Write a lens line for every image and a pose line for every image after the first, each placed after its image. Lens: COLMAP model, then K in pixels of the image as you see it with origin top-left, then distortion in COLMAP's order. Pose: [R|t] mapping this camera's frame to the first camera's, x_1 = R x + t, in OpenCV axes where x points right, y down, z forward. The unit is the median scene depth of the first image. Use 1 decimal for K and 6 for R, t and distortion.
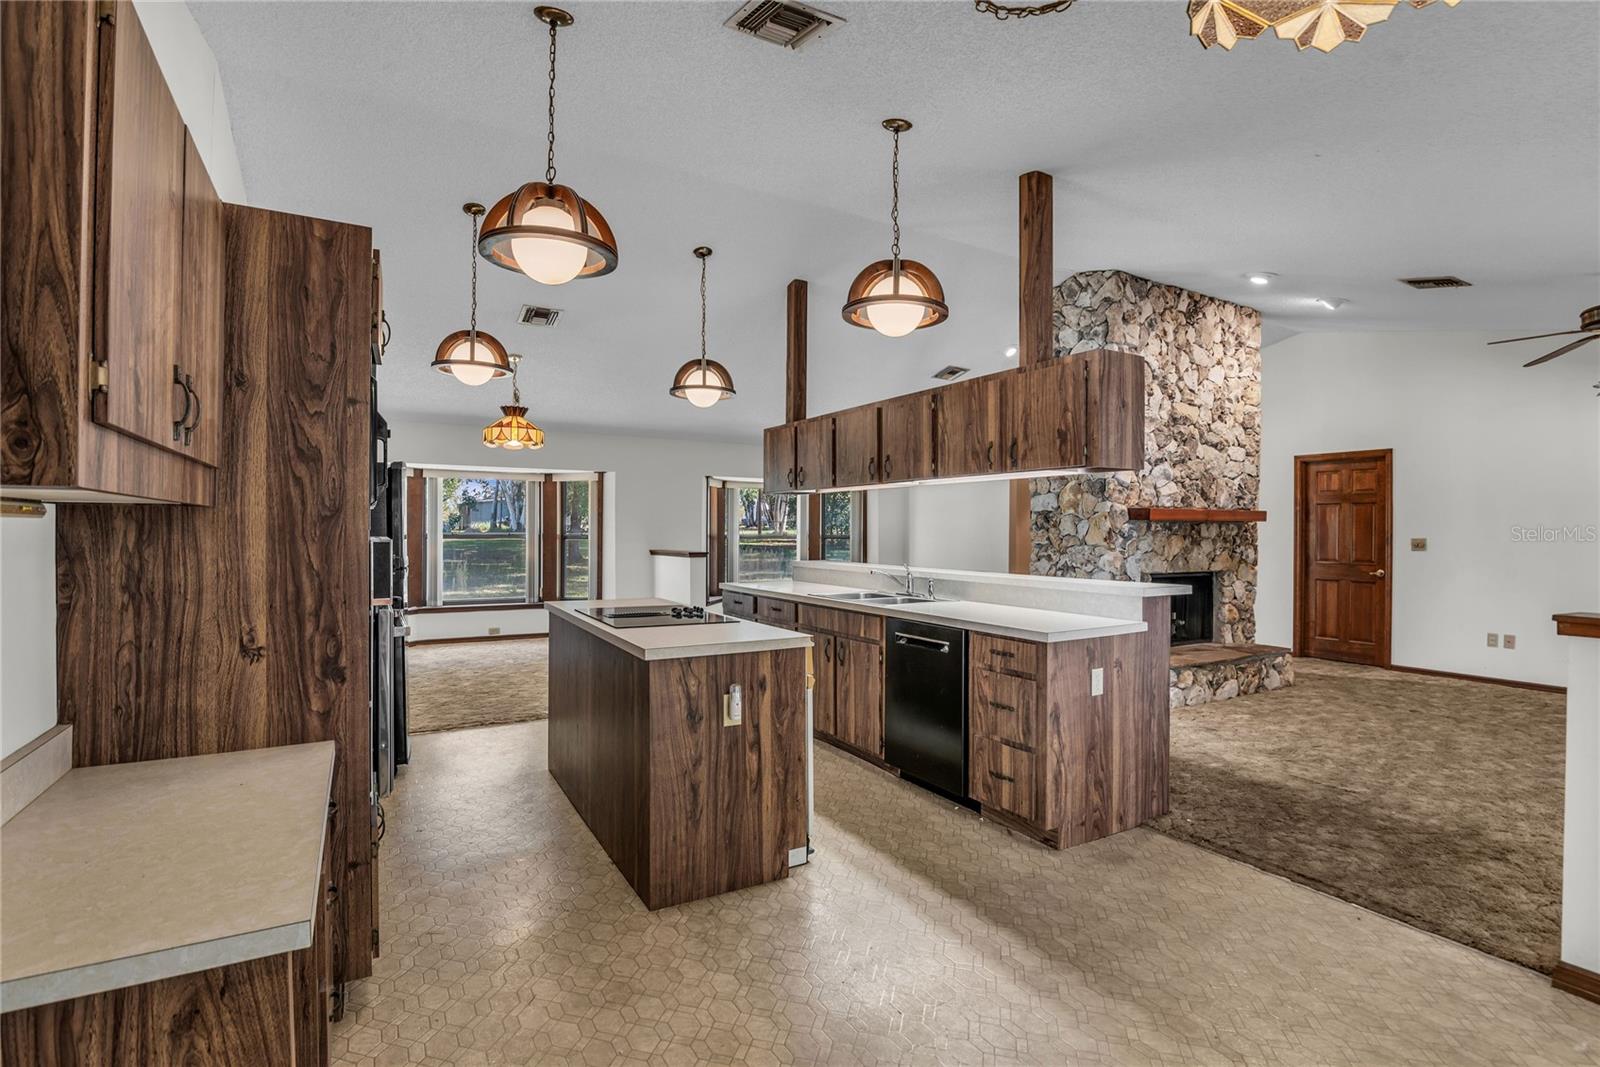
lens RADIAL K [[757.3, 0, 800.0], [0, 757.3, 533.5], [0, 0, 1]] dist [-0.029864, -0.000121]
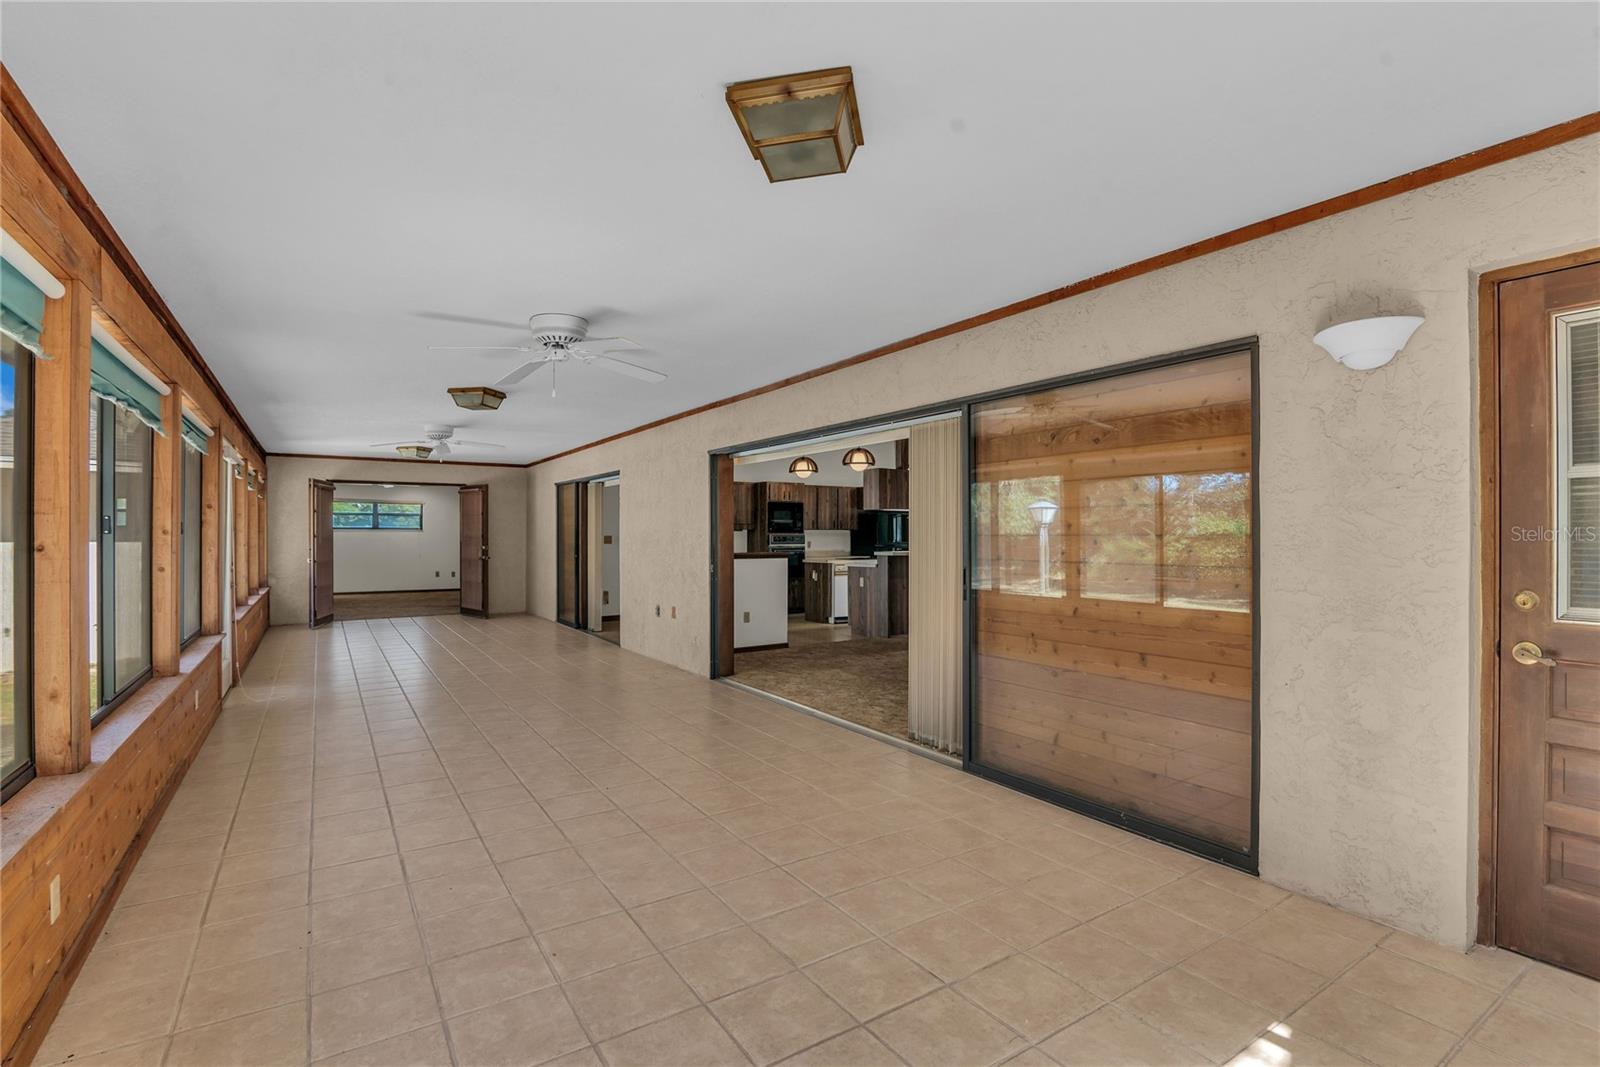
lens RADIAL K [[757.3, 0, 800.0], [0, 757.3, 533.5], [0, 0, 1]] dist [-0.029864, -0.000121]
pose [[0.055589, -0.006290, -0.998434, 3.895120], [-0.005096, 0.999965, -0.006584, 0.028344], [0.998441, 0.005454, 0.055555, 0.673443]]
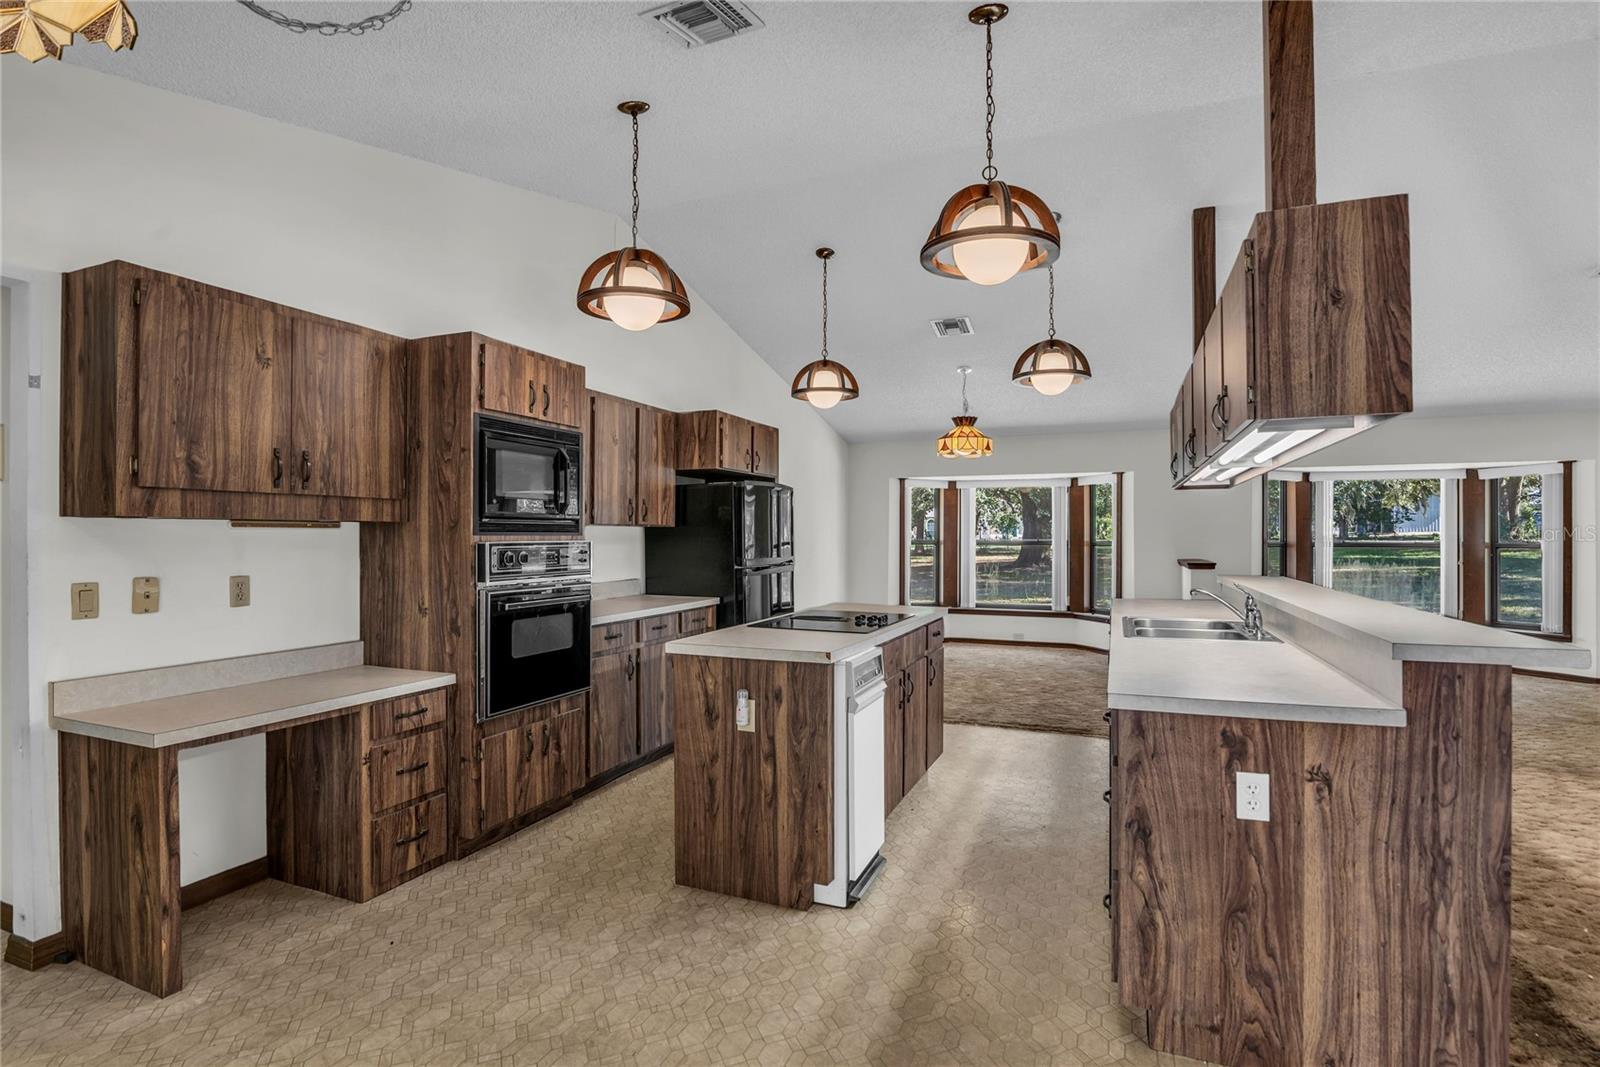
lens RADIAL K [[771.4, 0, 800.0], [0, 771.4, 533.5], [0, 0, 1]] dist [-0.021880, -0.000261]
pose [[0.610463, -0.006125, -0.792021, 0.742249], [-0.001656, 0.999958, -0.009010, 0.002774], [0.792043, 0.006812, 0.610427, 0.426000]]
